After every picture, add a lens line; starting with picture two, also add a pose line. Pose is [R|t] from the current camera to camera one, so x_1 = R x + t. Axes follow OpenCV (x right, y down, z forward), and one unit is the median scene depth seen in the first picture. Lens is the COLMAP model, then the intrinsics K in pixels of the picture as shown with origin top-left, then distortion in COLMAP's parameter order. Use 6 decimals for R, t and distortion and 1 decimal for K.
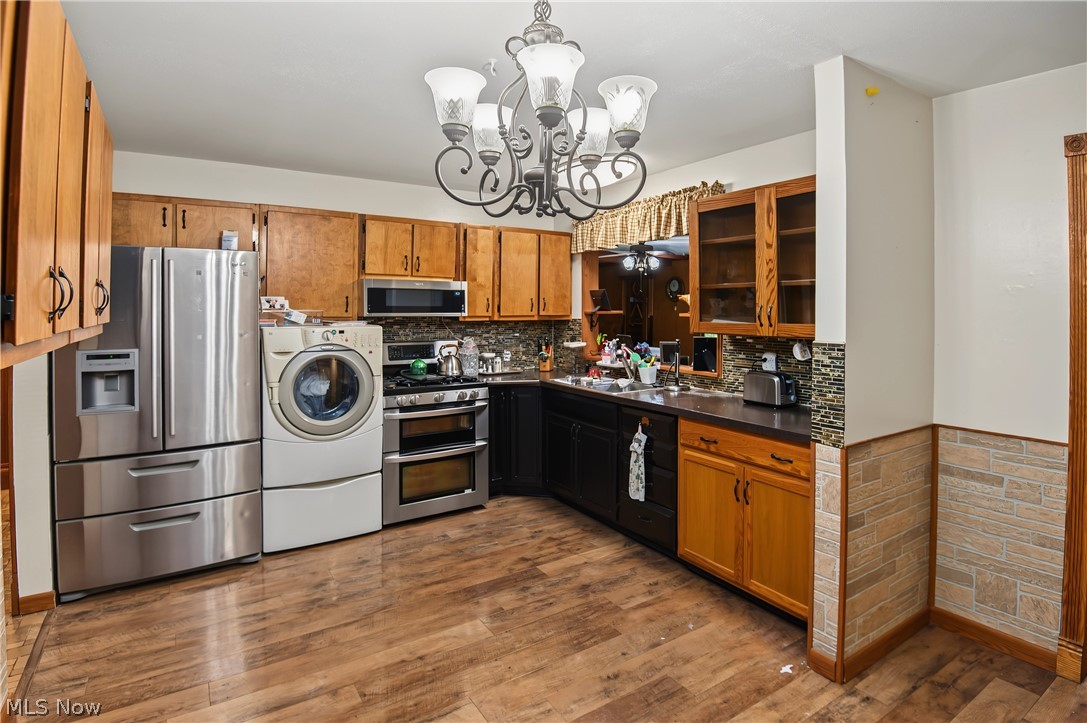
lens RADIAL K [[560.9, 0, 567.5], [0, 560.9, 313.8], [0, 0, 1]] dist [-0.018369, -0.008194]
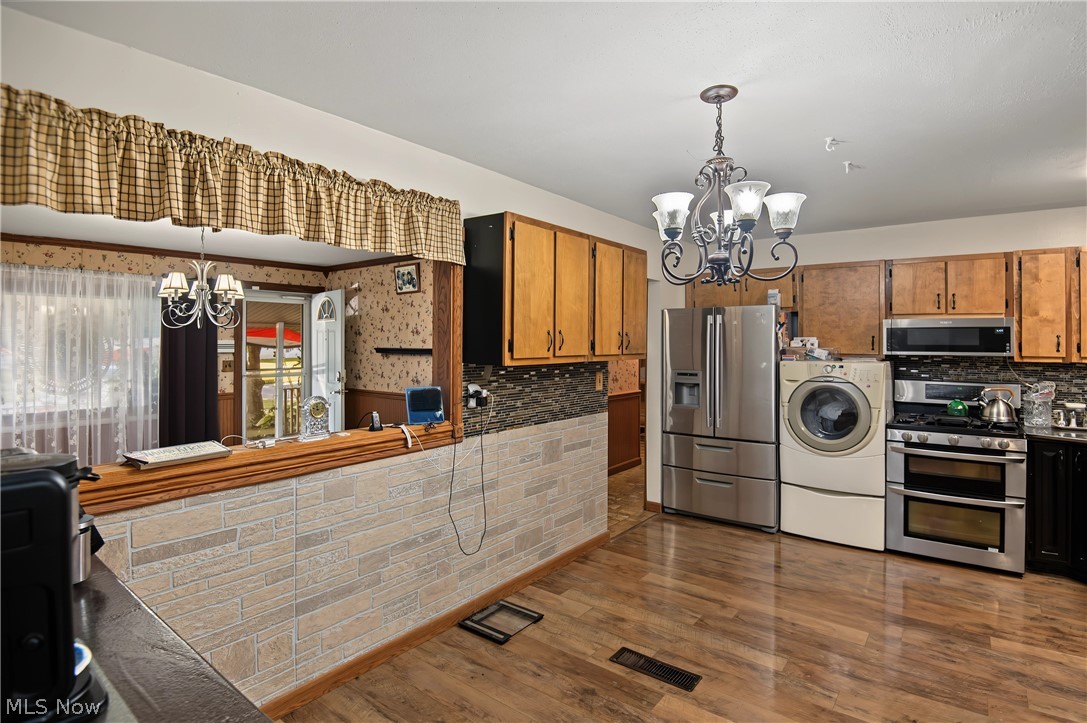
lens RADIAL K [[523.7, 0, 522.9], [0, 523.7, 334.4], [0, 0, 1]] dist [-0.025179, -0.009473]
pose [[0.293874, -0.016743, -0.955697, 0.416736], [-0.013826, 0.999668, -0.021765, -0.002608], [0.955744, 0.019610, 0.293545, 0.033950]]
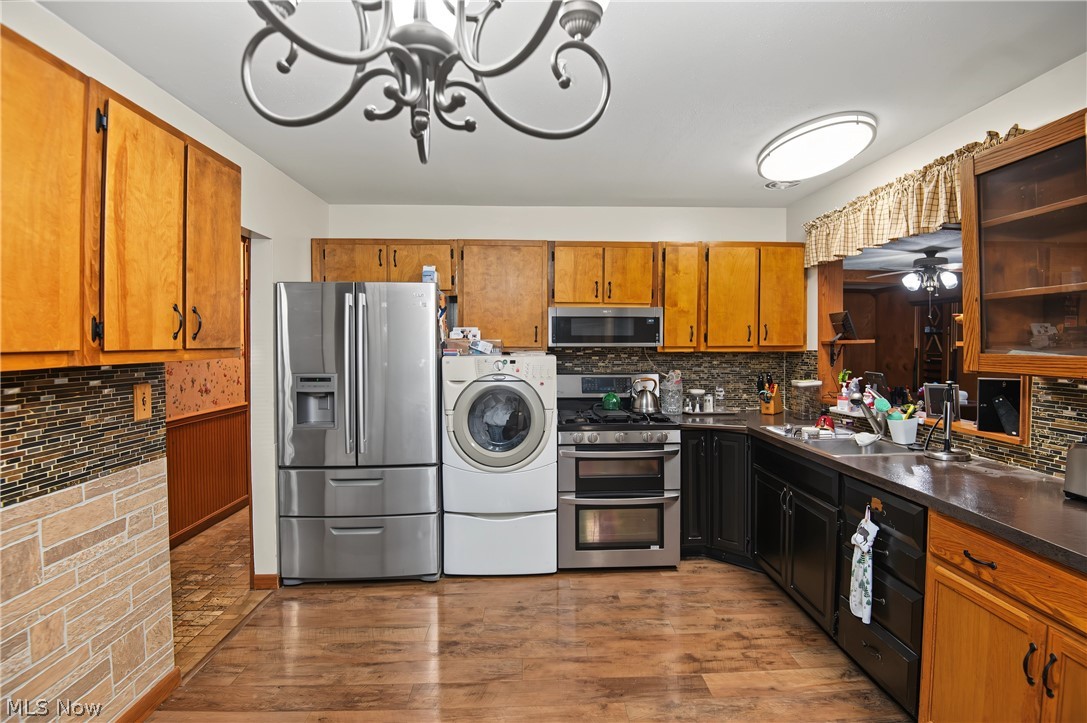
lens RADIAL K [[523.7, 0, 546.4], [0, 523.7, 349.0], [0, 0, 1]] dist [-0.025179, -0.009473]
pose [[0.853547, 0.002756, -0.521008, 0.108073], [-0.001931, 0.999996, 0.002125, 0.007873], [0.521012, -0.000808, 0.853549, 0.244652]]
